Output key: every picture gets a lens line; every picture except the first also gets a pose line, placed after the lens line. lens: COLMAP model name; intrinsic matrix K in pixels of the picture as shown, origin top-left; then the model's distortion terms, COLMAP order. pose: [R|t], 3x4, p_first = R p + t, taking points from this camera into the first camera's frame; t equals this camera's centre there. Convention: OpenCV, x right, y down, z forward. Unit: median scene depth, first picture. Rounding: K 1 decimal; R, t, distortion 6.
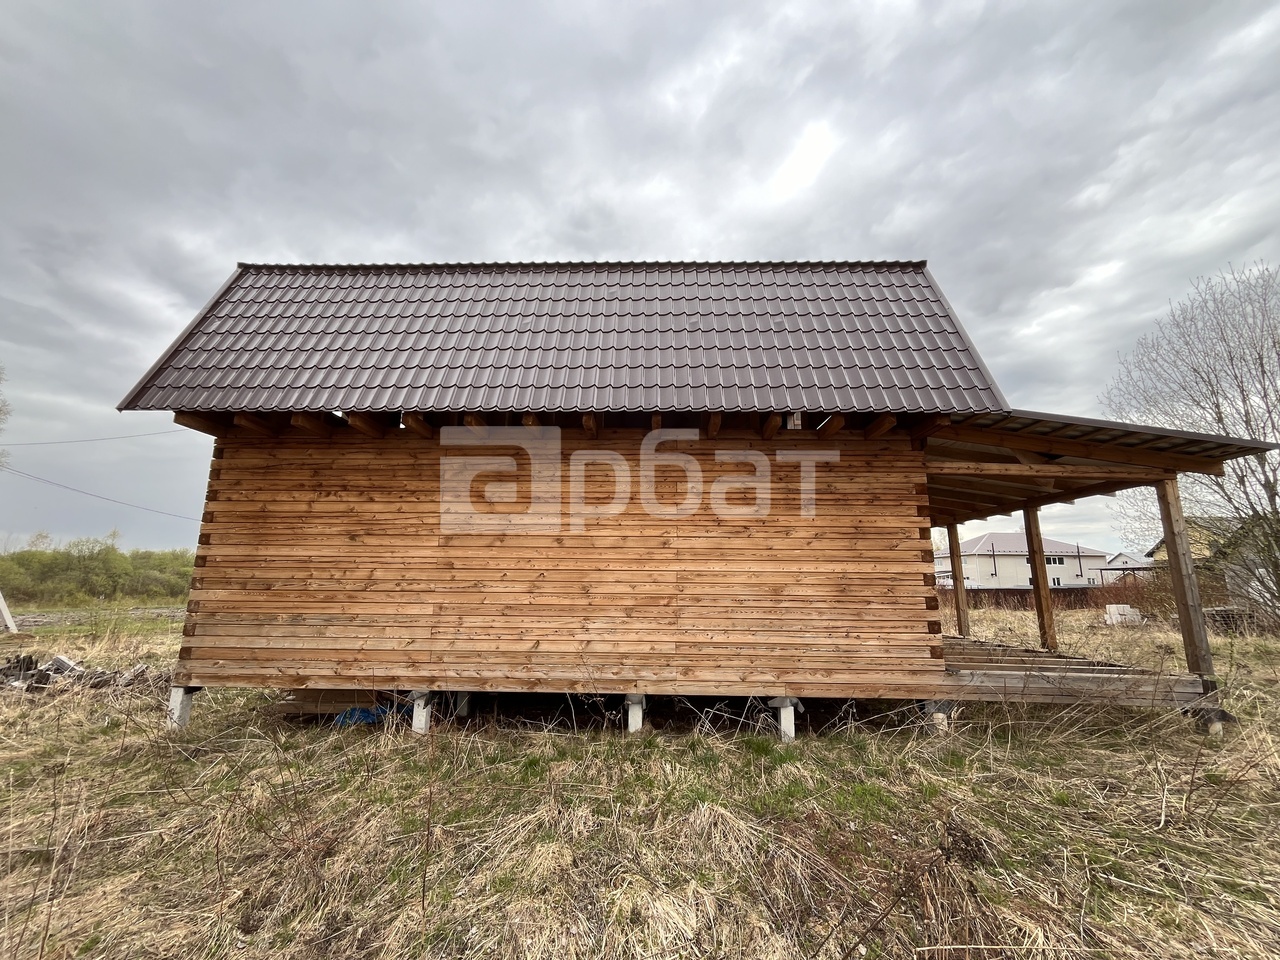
lens RADIAL K [[436.7, 0, 646.1], [0, 436.7, 503.1], [0, 0, 1]] dist [-0.000024, 0.000049]
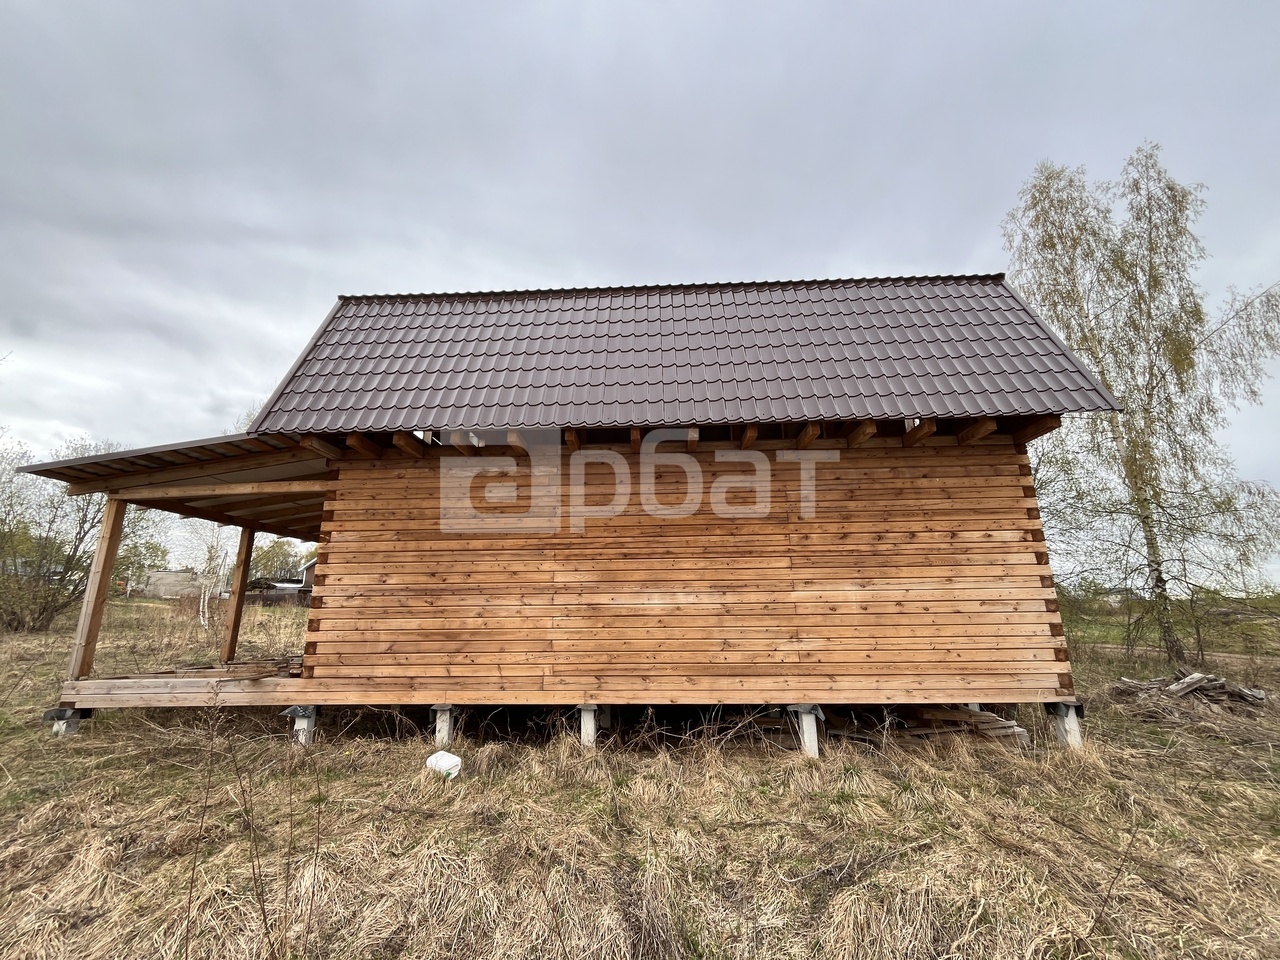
lens RADIAL K [[420.7, 0, 640.0], [0, 420.7, 480.0], [0, 0, 1]] dist [0.008009, -0.000024]
pose [[0.999656, -0.024974, -0.008001, -0.199838], [0.024303, 0.996879, -0.075112, -0.002528], [0.009851, 0.074891, 0.997143, 0.008433]]
